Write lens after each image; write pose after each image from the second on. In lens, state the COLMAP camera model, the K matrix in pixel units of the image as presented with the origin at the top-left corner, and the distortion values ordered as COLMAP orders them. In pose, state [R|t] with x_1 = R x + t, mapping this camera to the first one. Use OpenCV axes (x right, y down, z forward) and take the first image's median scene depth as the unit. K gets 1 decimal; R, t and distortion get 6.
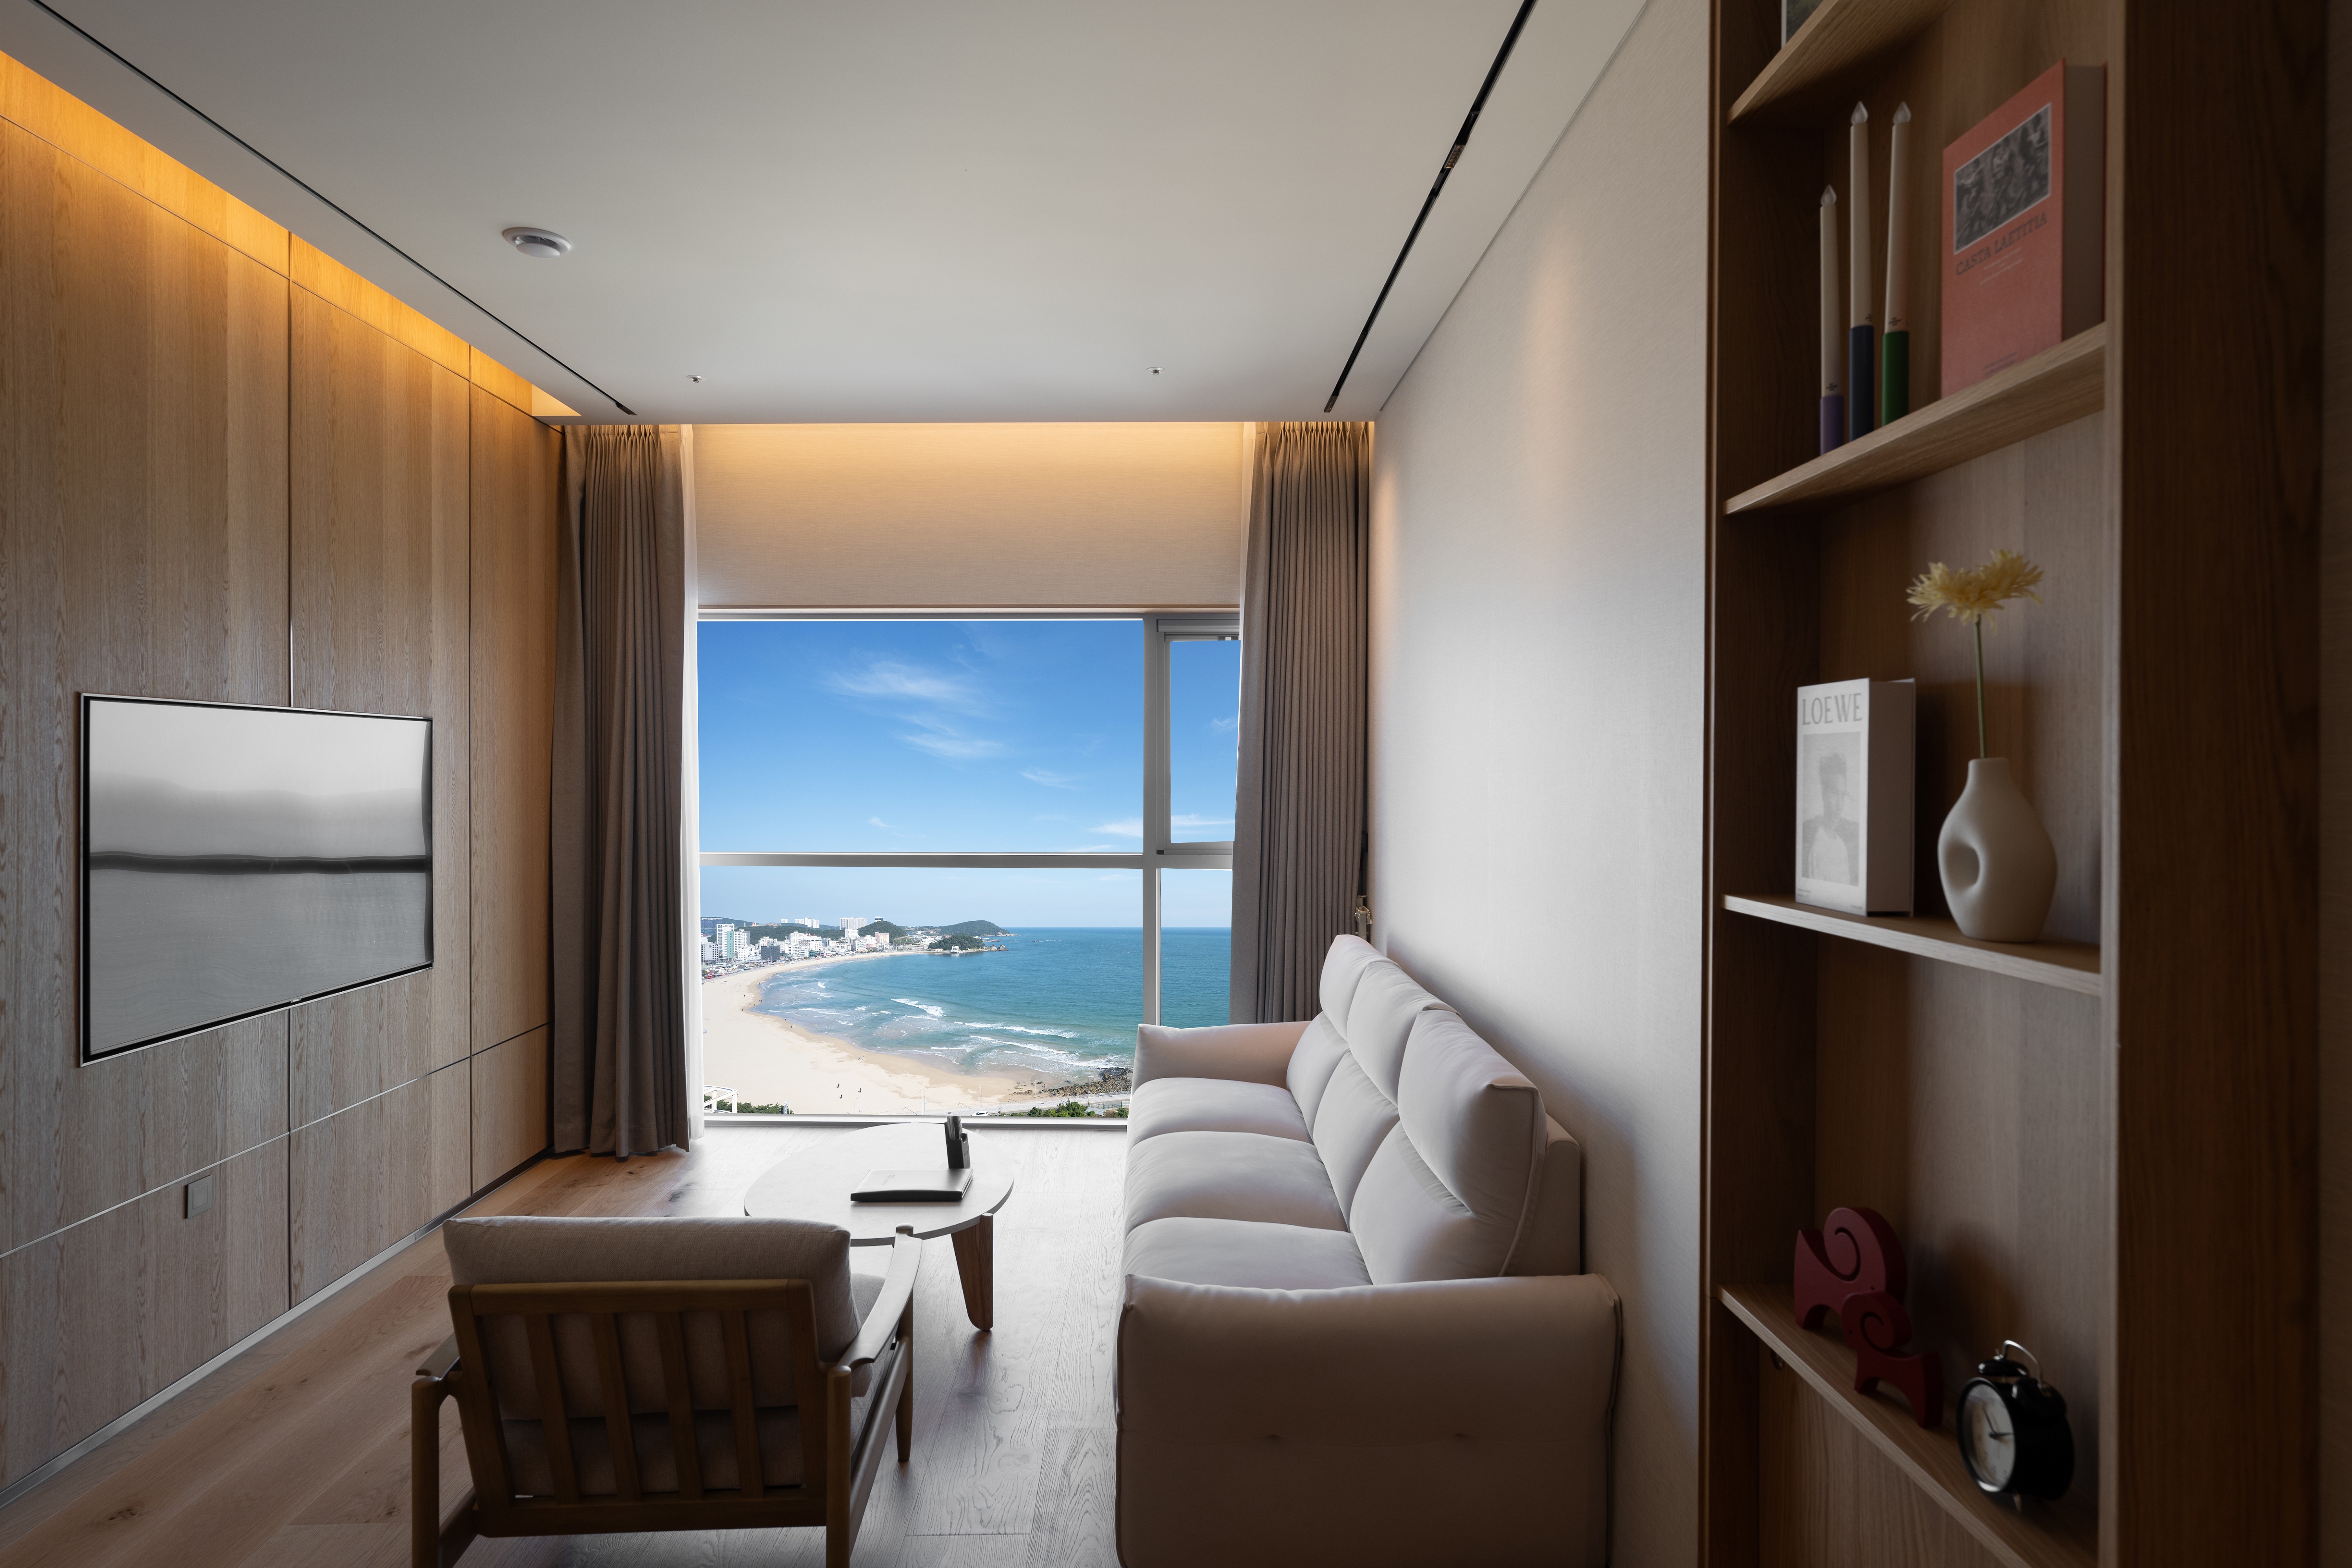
lens RADIAL K [[1203.0, 0, 1230.8], [0, 1203.0, 774.5], [0, 0, 1]] dist [-0.000866, 0.000218]
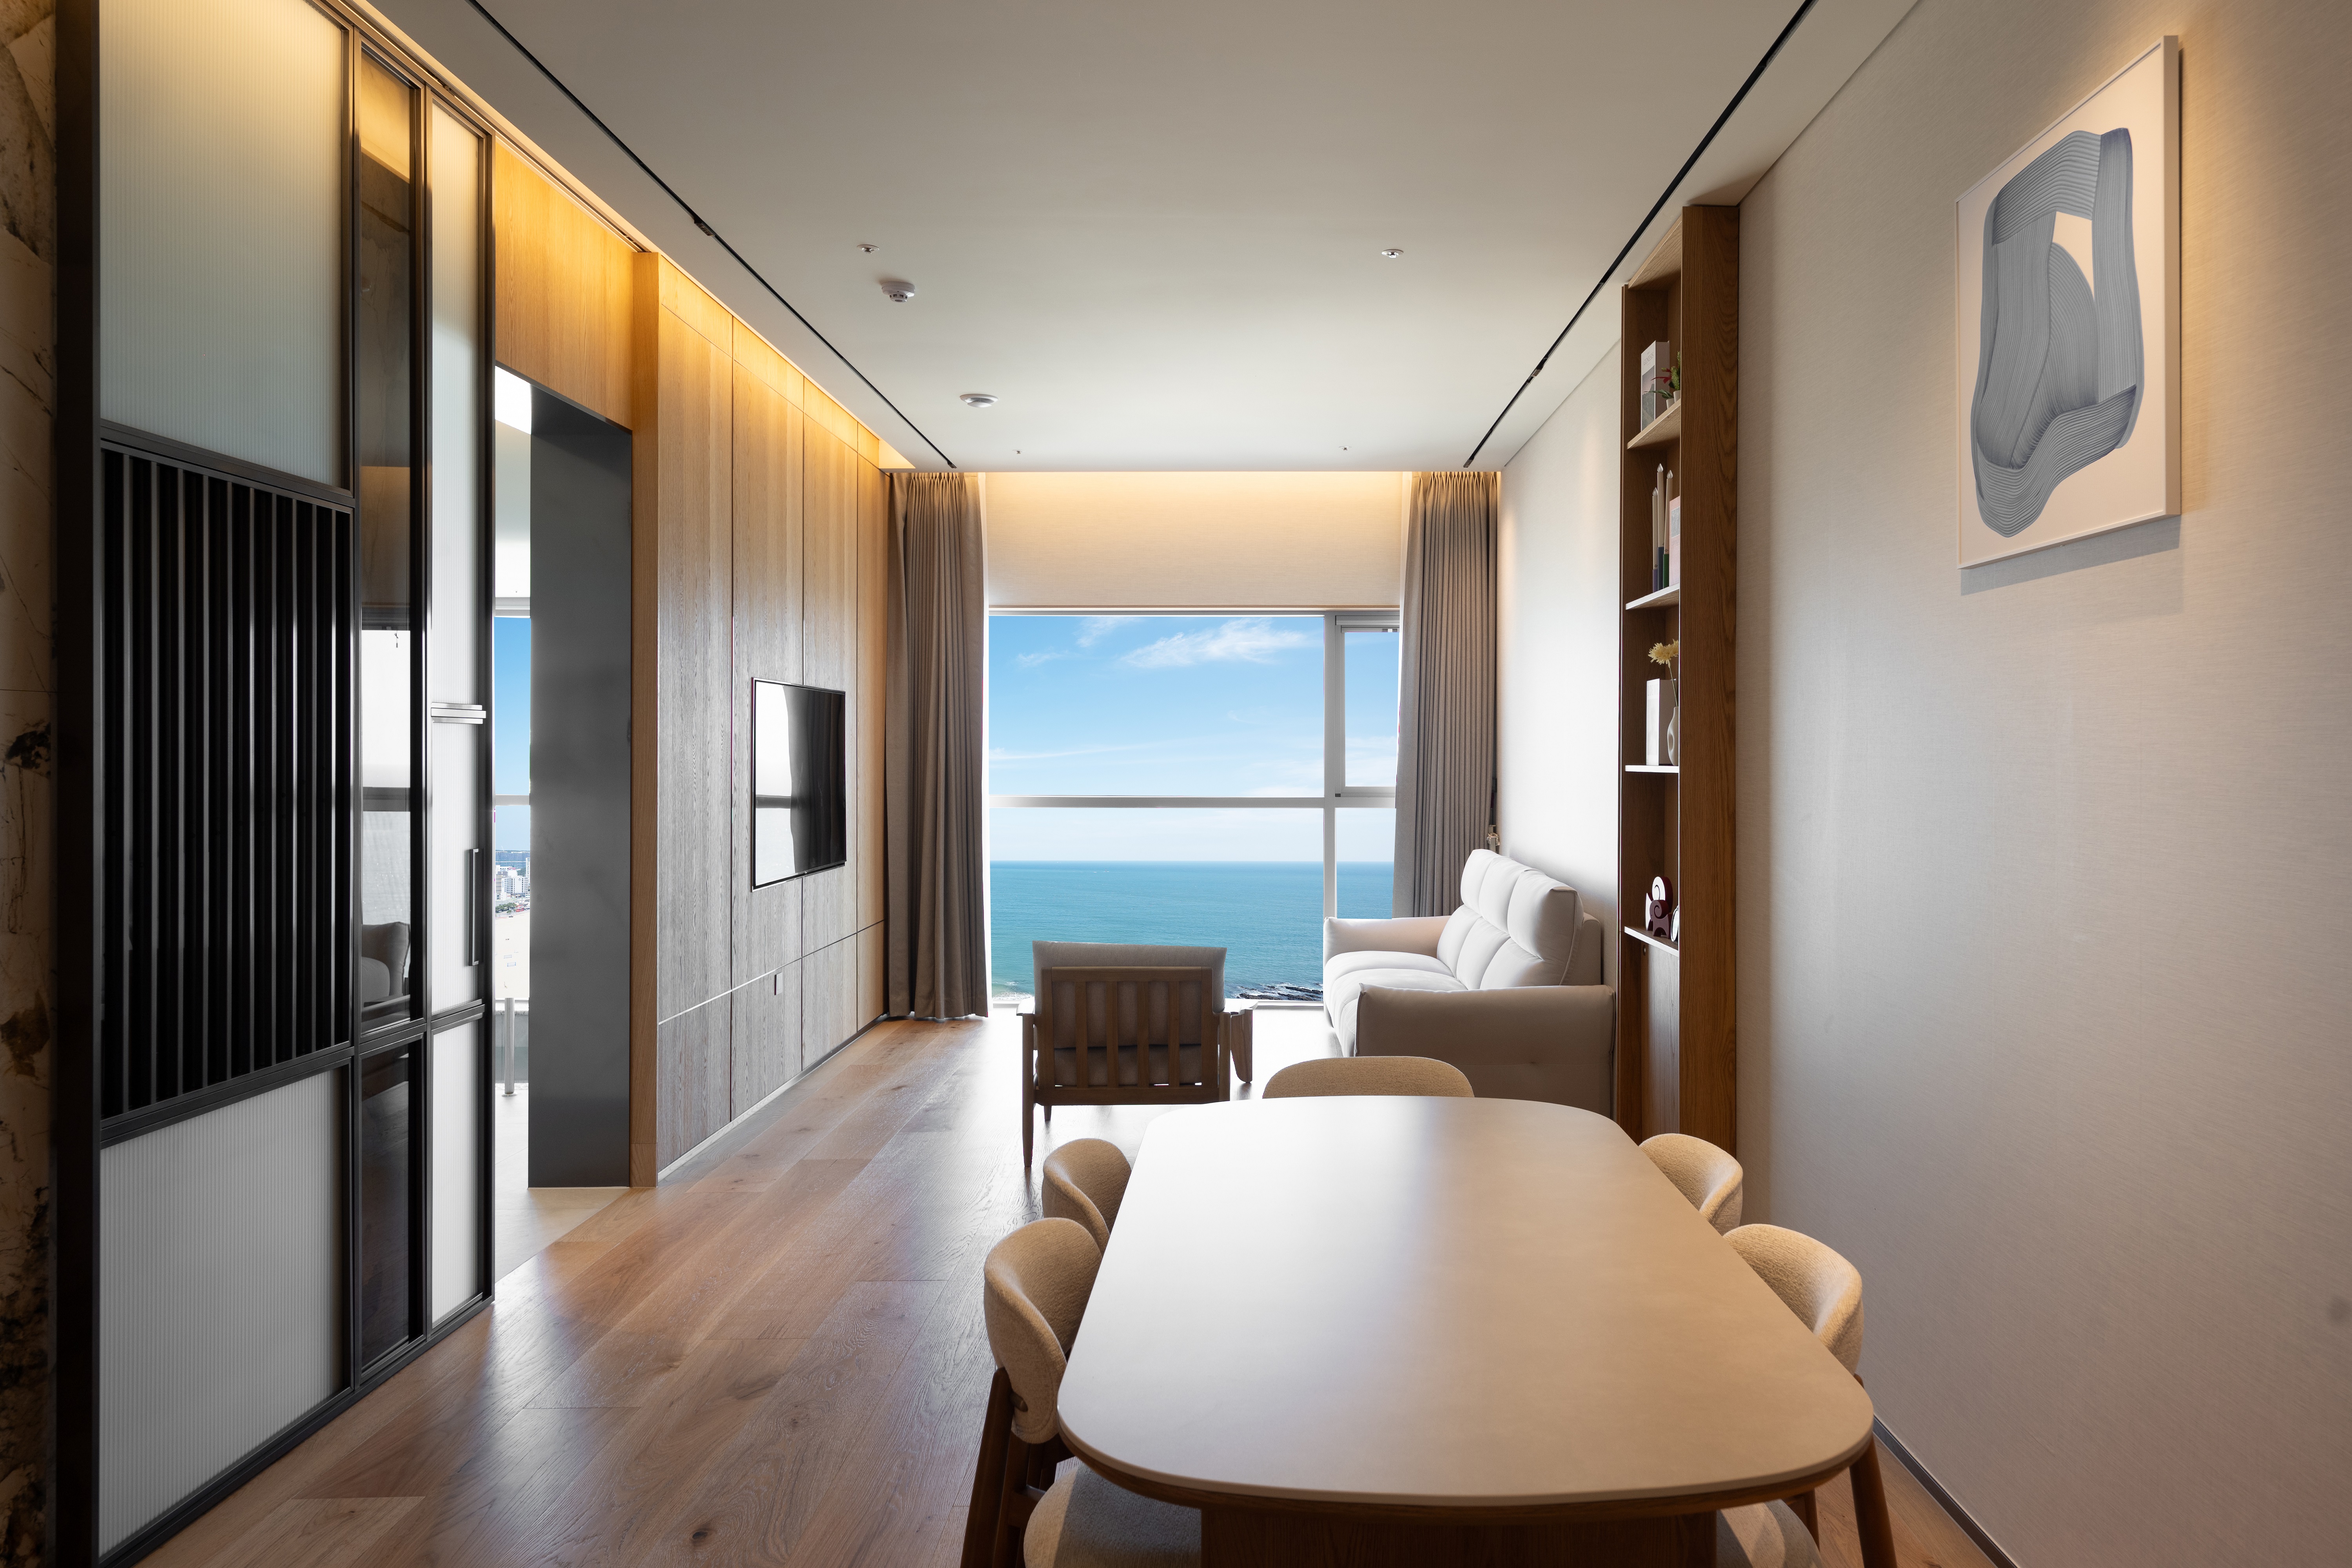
lens RADIAL K [[1592.6, 0, 1348.7], [0, 1592.6, 754.3], [0, 0, 1]] dist [0.005700, 0.003986]
pose [[0.999997, -0.000635, 0.002545, -0.055606], [0.000648, 0.999986, -0.005156, 0.032552], [-0.002542, 0.005157, 0.999983, -0.777806]]
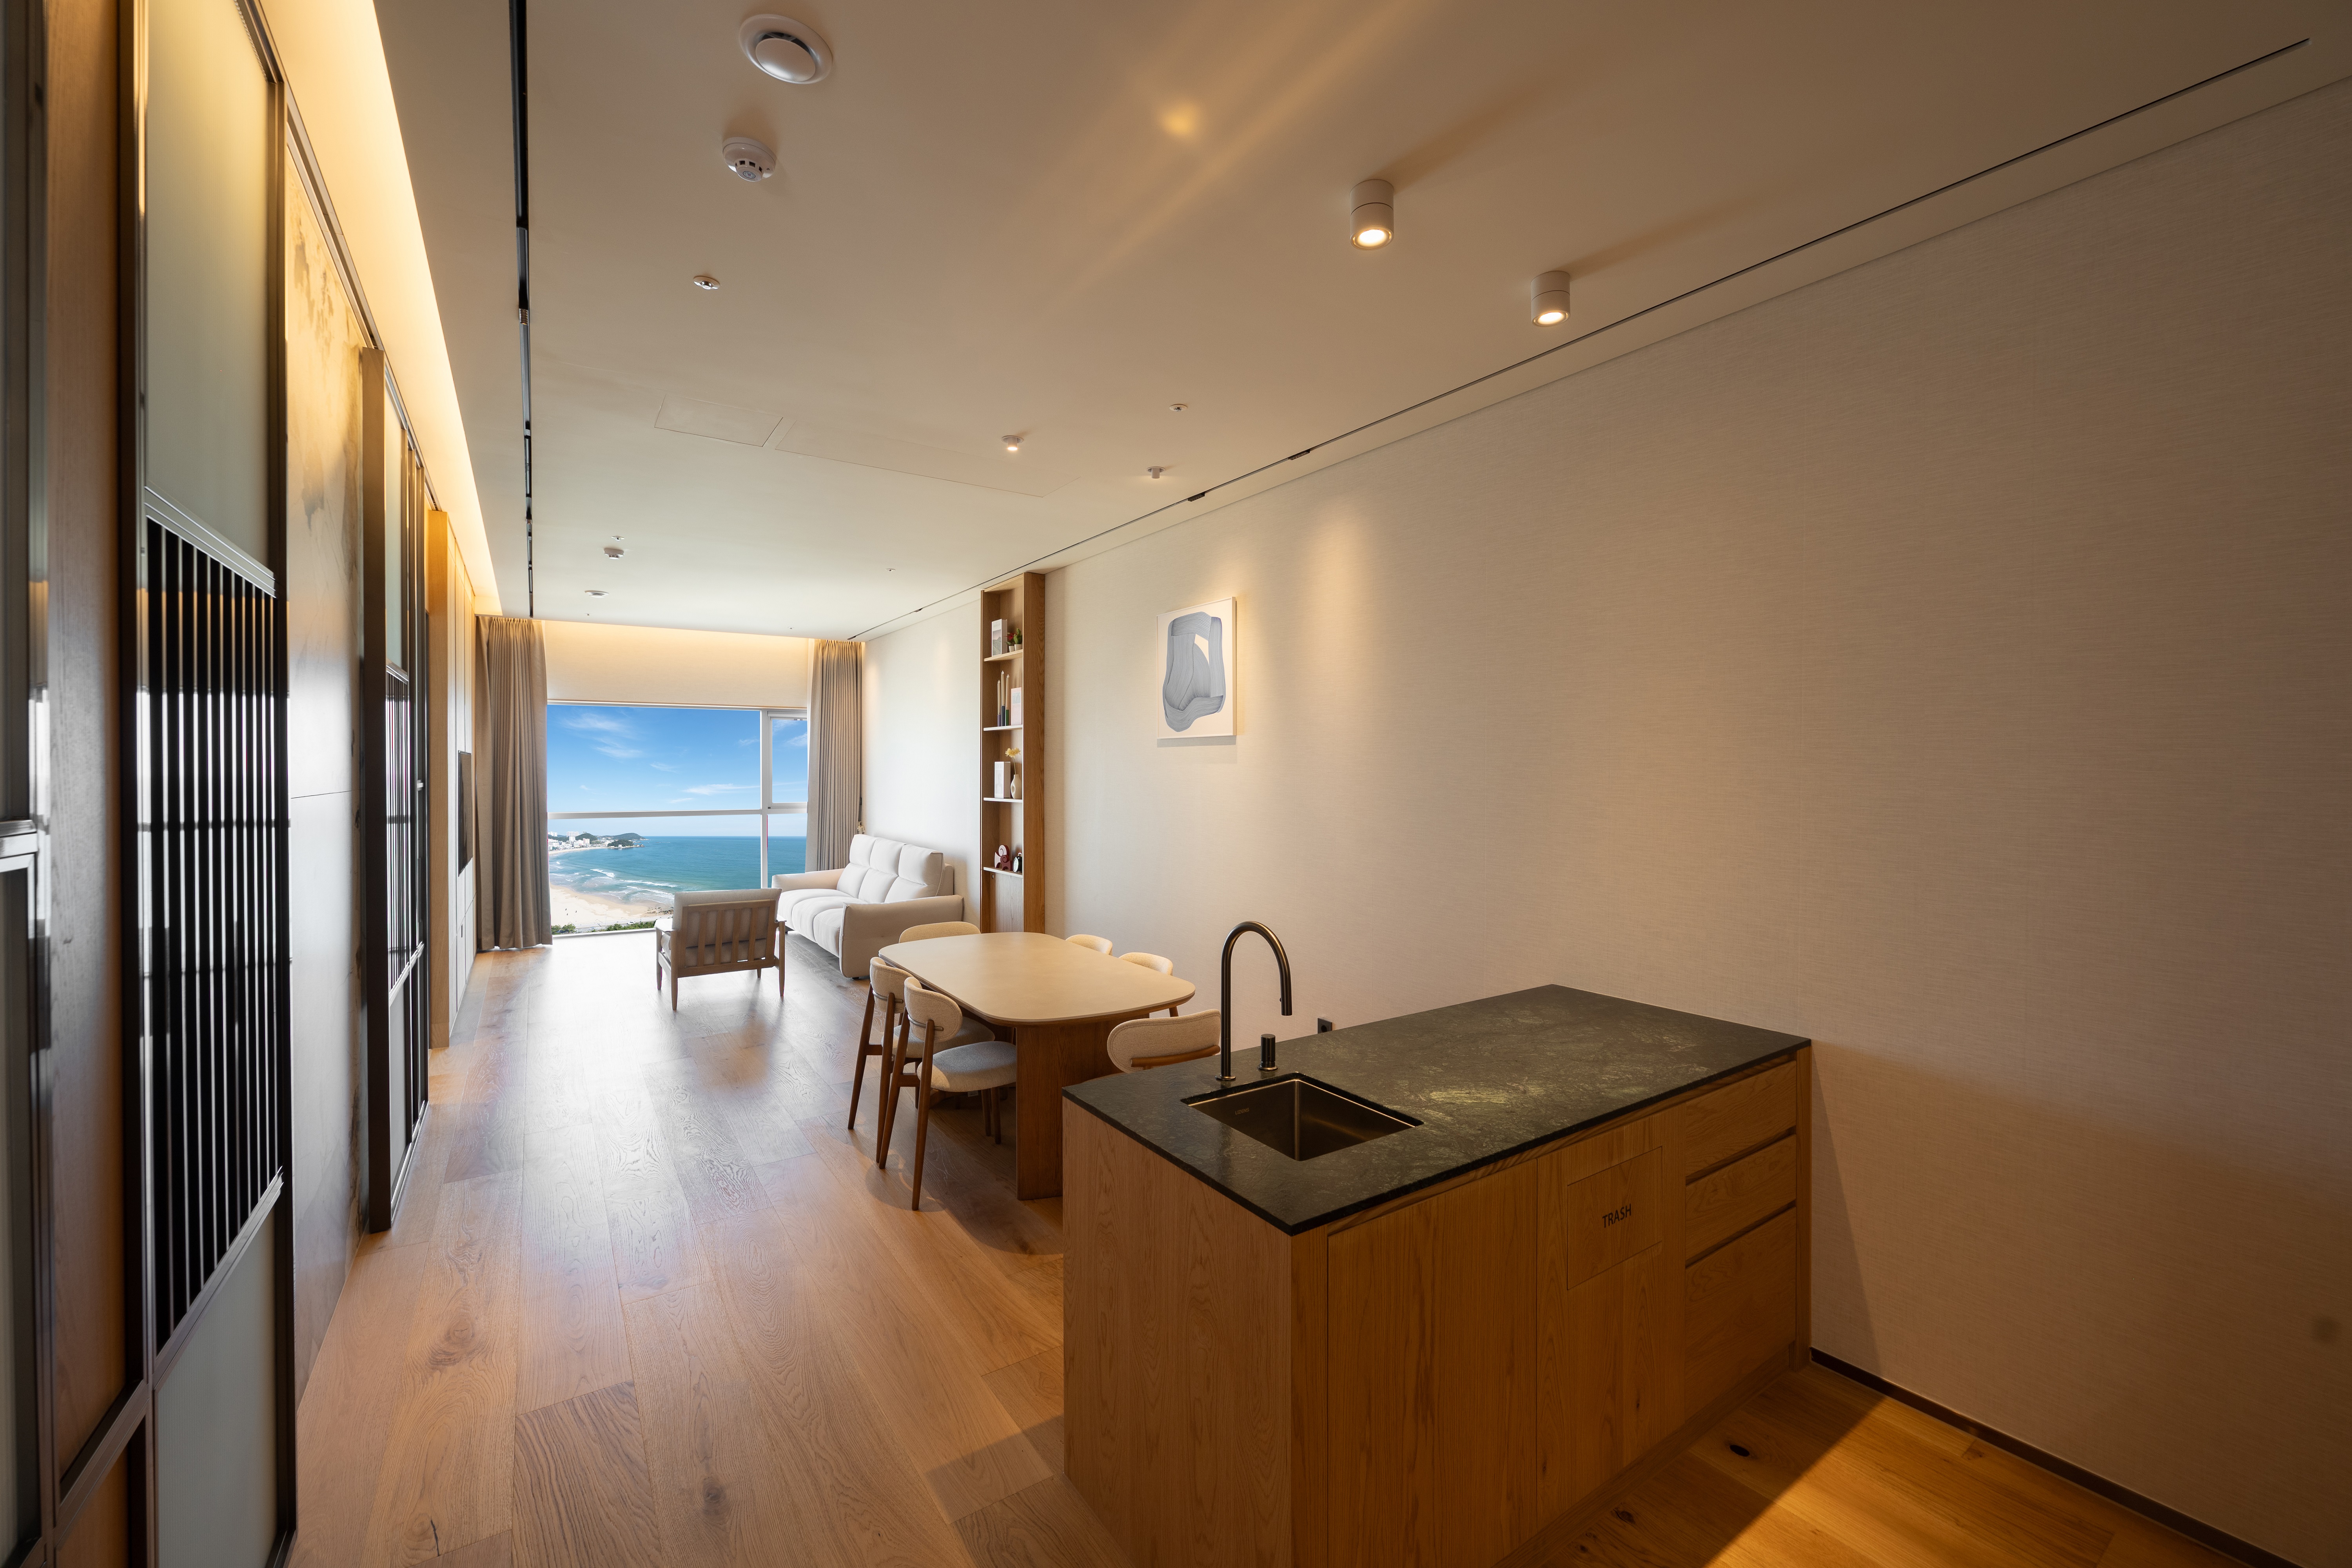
lens RADIAL K [[951.6, 0, 1187.6], [0, 951.6, 774.0], [0, 0, 1]] dist [-0.007633, 0.001136]
pose [[0.837597, -0.004240, 0.546272, -0.428252], [0.001462, 0.999984, 0.005520, -0.012330], [-0.546286, -0.003825, 0.837590, -1.140346]]
